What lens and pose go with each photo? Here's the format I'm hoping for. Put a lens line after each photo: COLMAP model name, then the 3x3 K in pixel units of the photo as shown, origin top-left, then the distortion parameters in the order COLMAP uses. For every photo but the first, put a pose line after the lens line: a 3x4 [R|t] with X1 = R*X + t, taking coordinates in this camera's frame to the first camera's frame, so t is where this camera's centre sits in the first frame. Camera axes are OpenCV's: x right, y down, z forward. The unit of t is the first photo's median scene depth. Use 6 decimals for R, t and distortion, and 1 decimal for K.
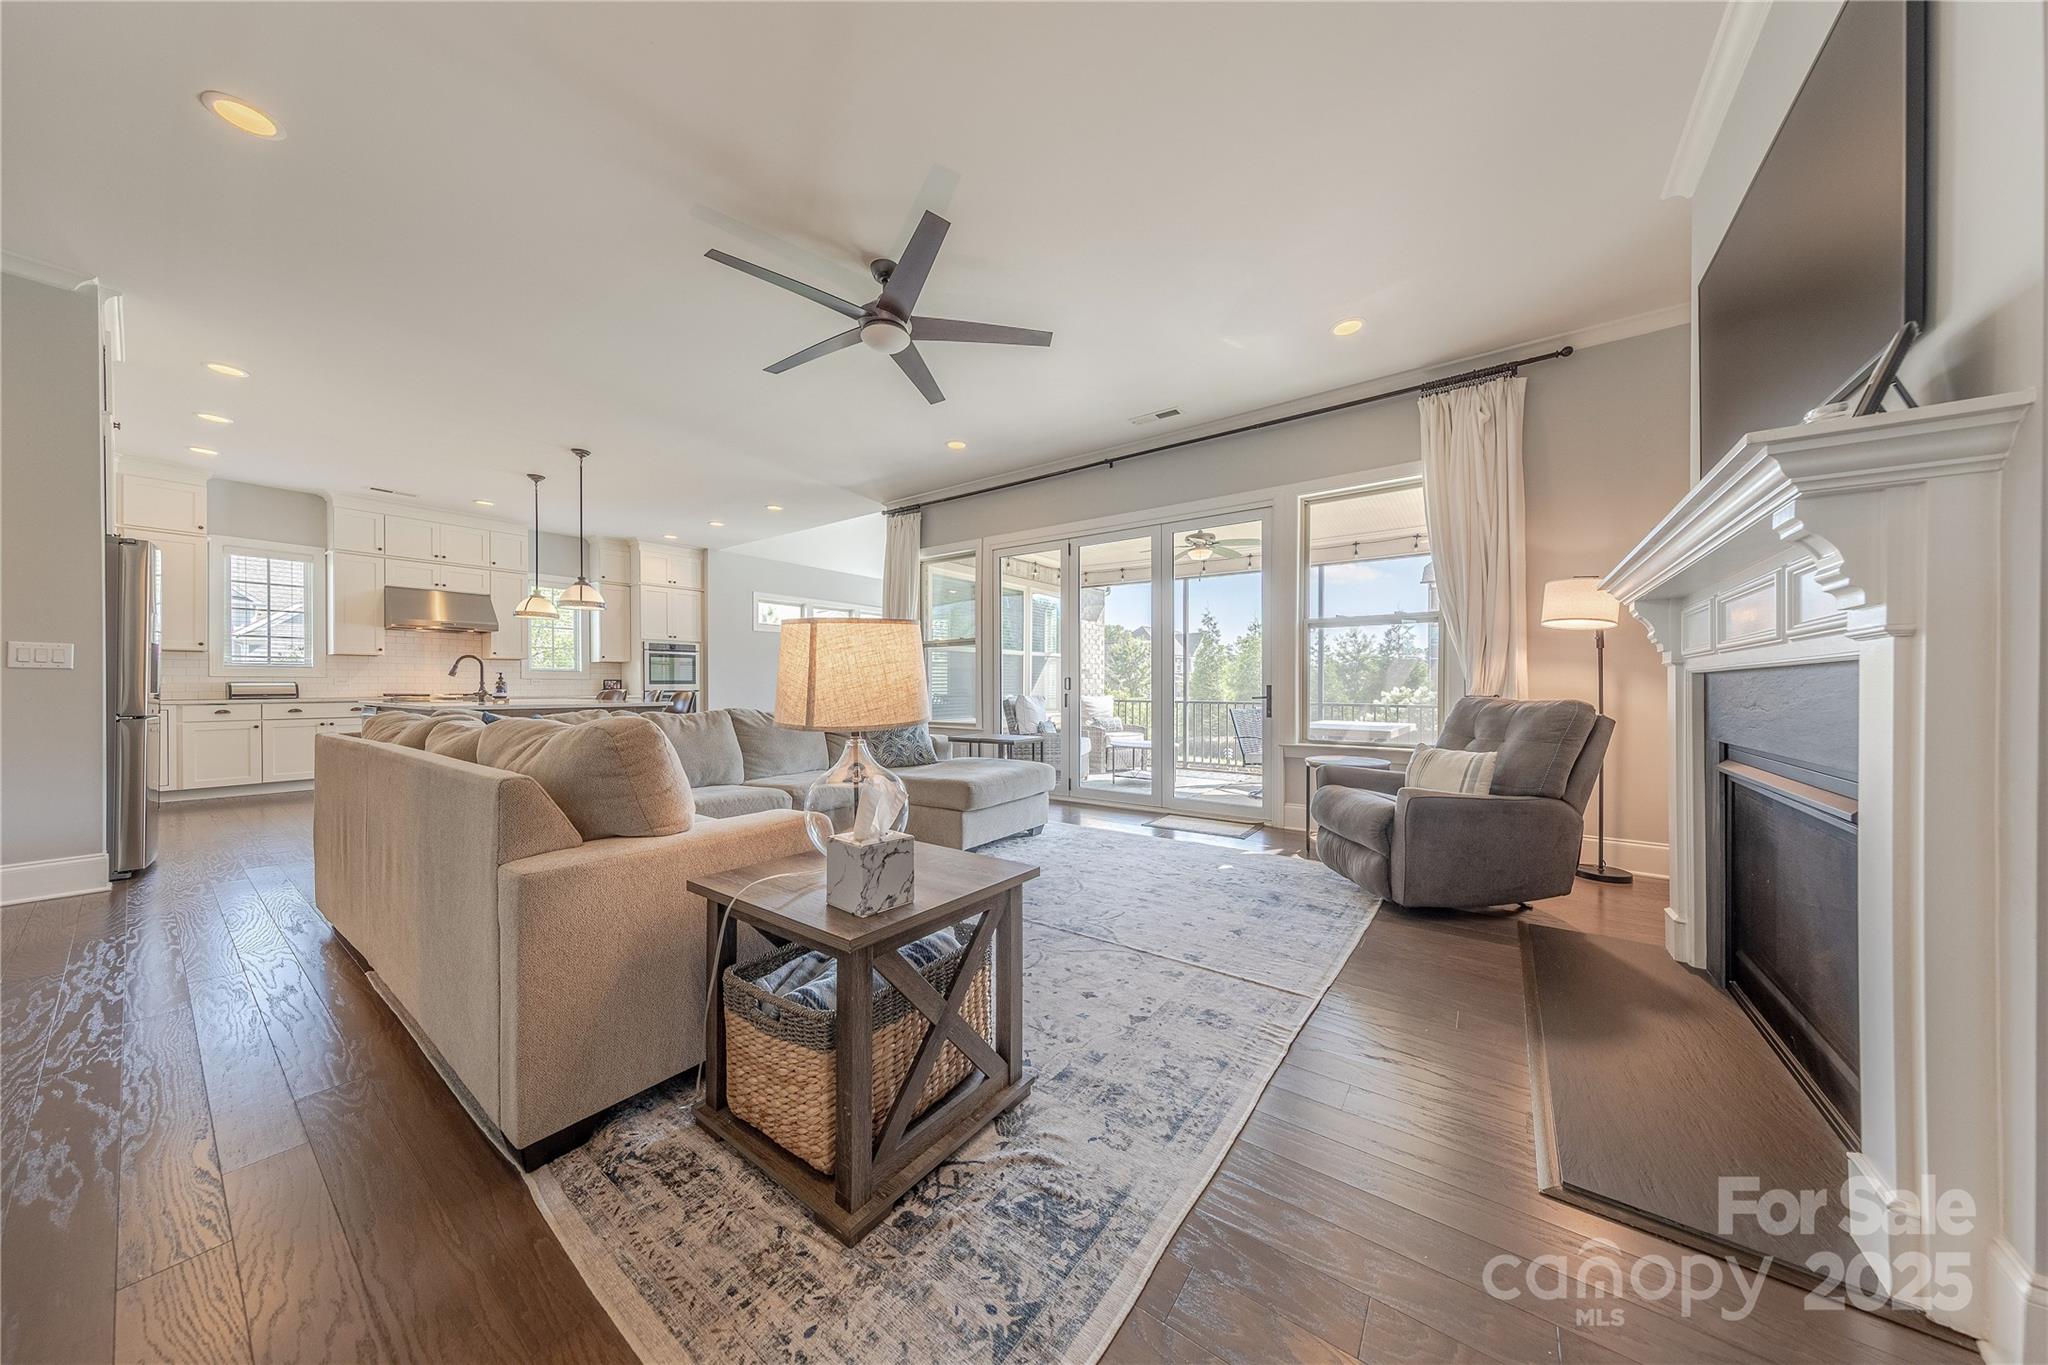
lens RADIAL K [[647.3, 0, 1018.9], [0, 647.3, 684.9], [0, 0, 1]] dist [0.005864, -0.000105]
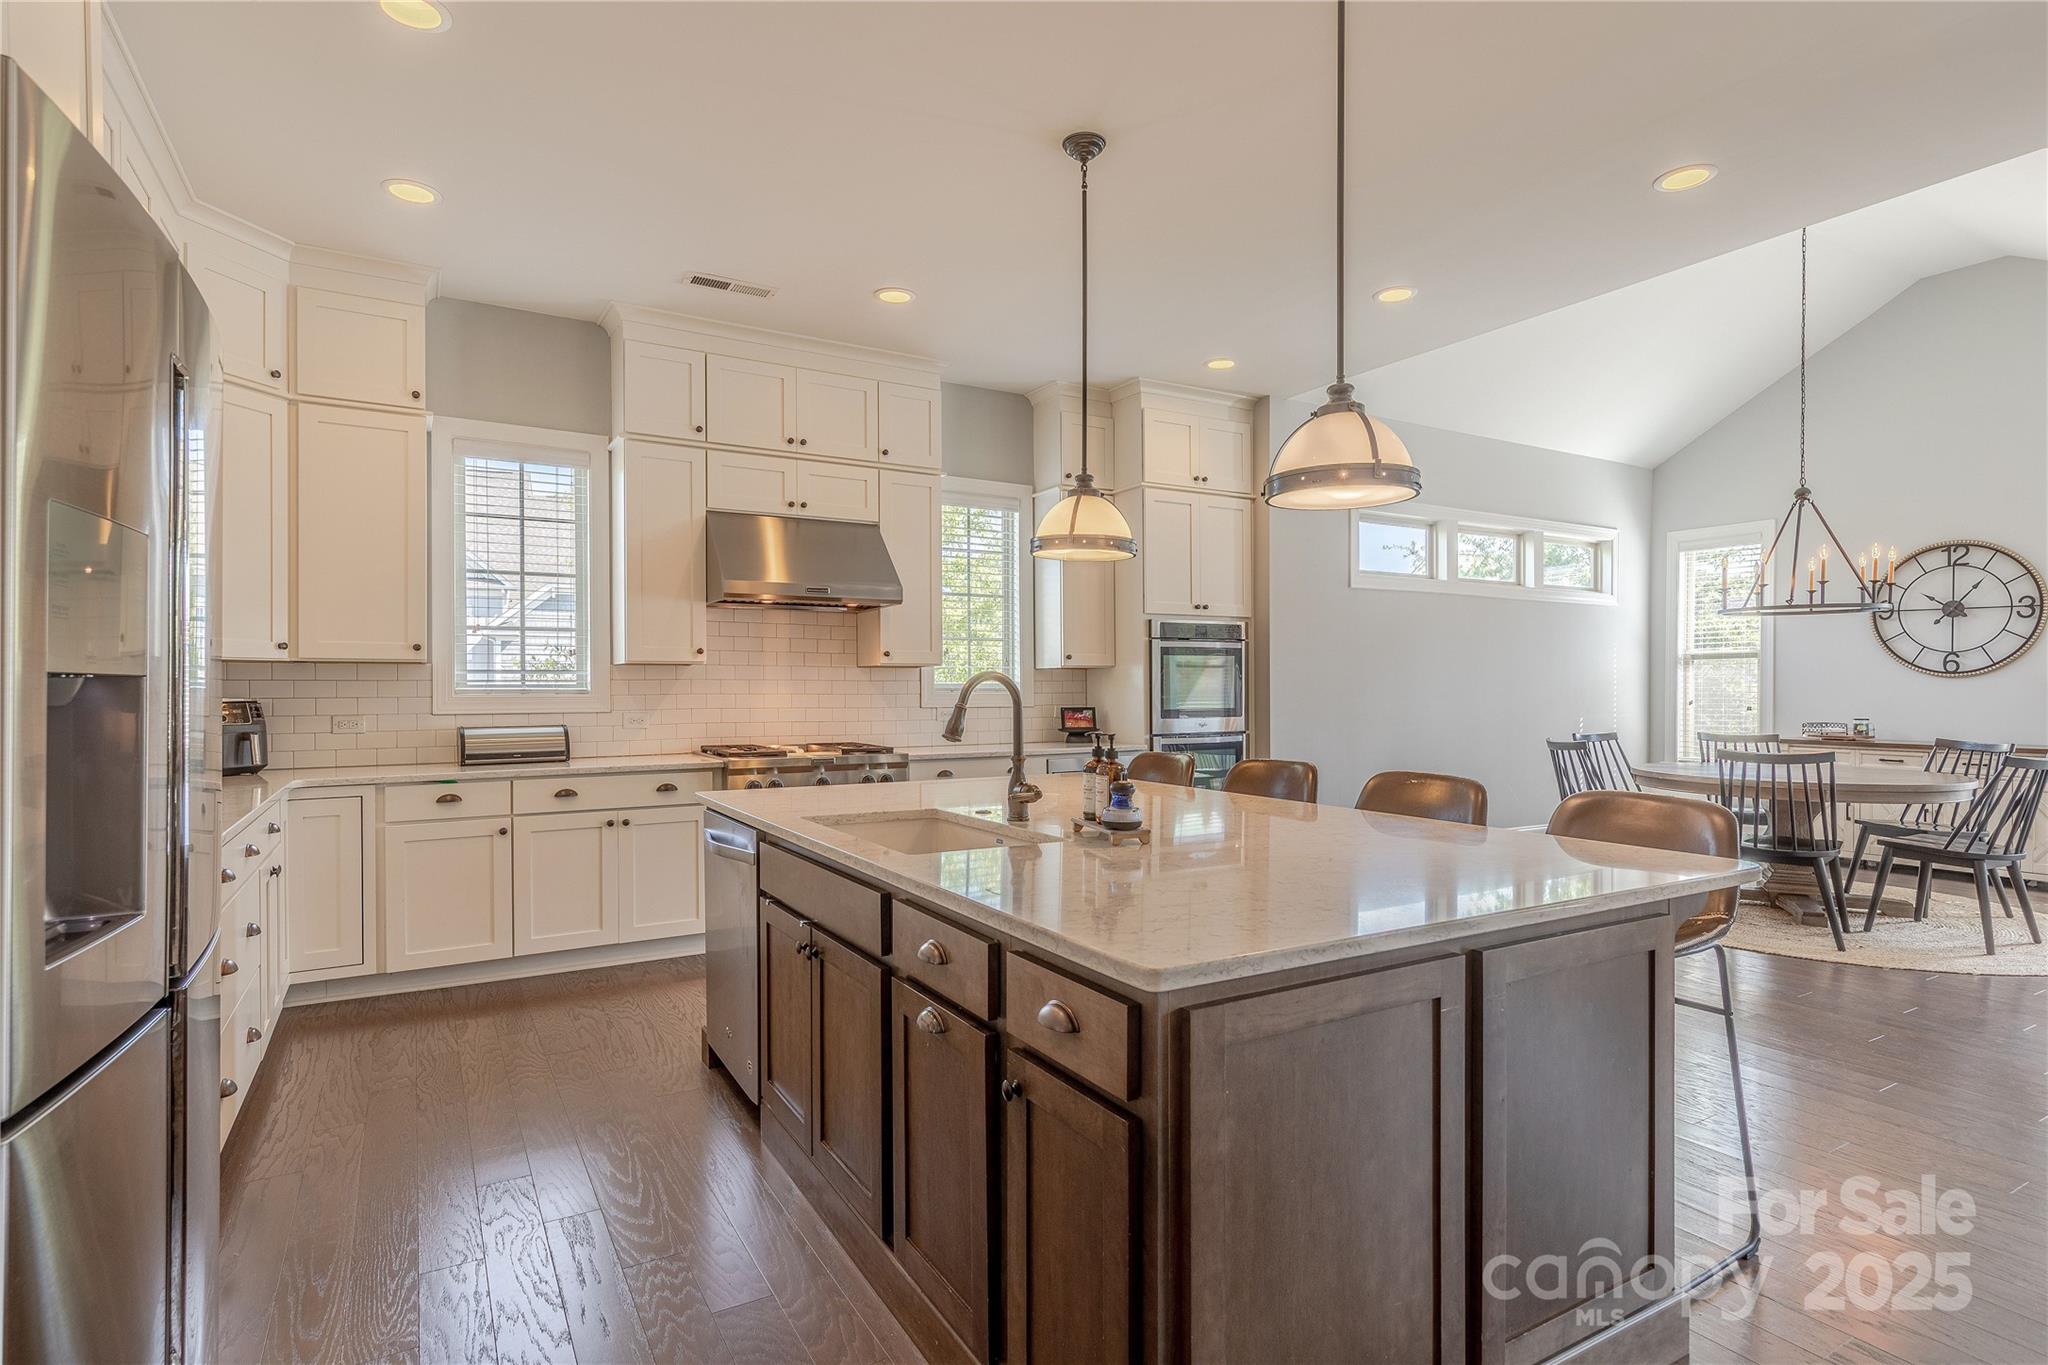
lens RADIAL K [[1007.9, 0, 1019.5], [0, 1007.9, 690.4], [0, 0, 1]] dist [0.006350, -0.001504]
pose [[0.921543, 0.001056, -0.388275, -0.518614], [0.002359, 0.999963, 0.008317, -0.033169], [0.388270, -0.008581, 0.921506, 0.452113]]
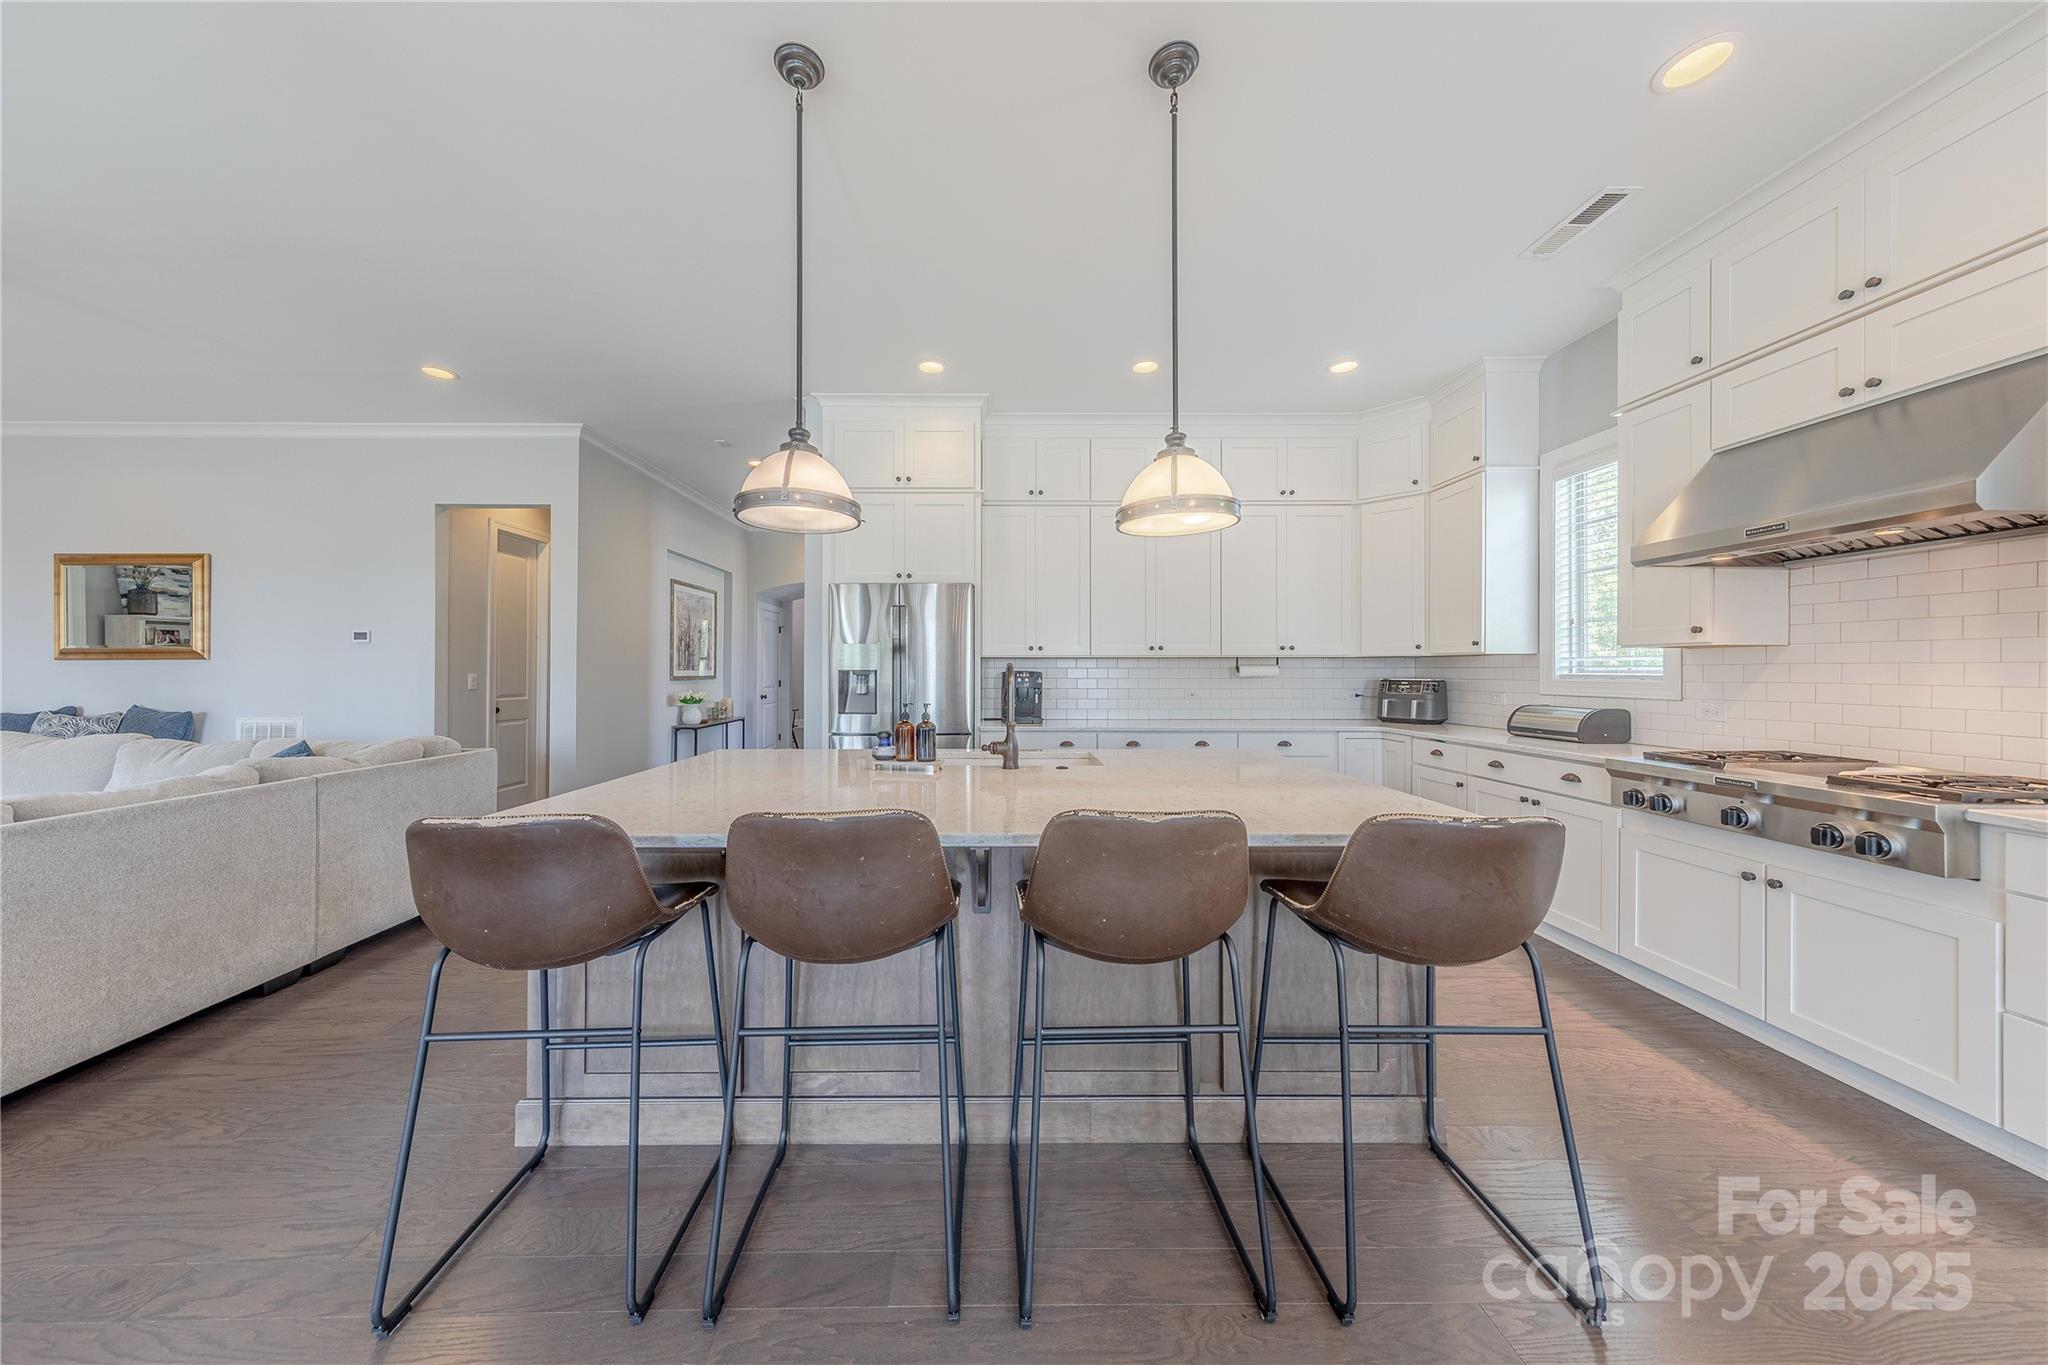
lens RADIAL K [[647.3, 0, 995.1], [0, 647.3, 667.2], [0, 0, 1]] dist [0.005864, -0.000105]
pose [[-0.798150, -0.003994, -0.602446, -0.449156], [0.001571, 0.999961, -0.008710, -0.030844], [0.602457, -0.007898, -0.798112, 1.090149]]
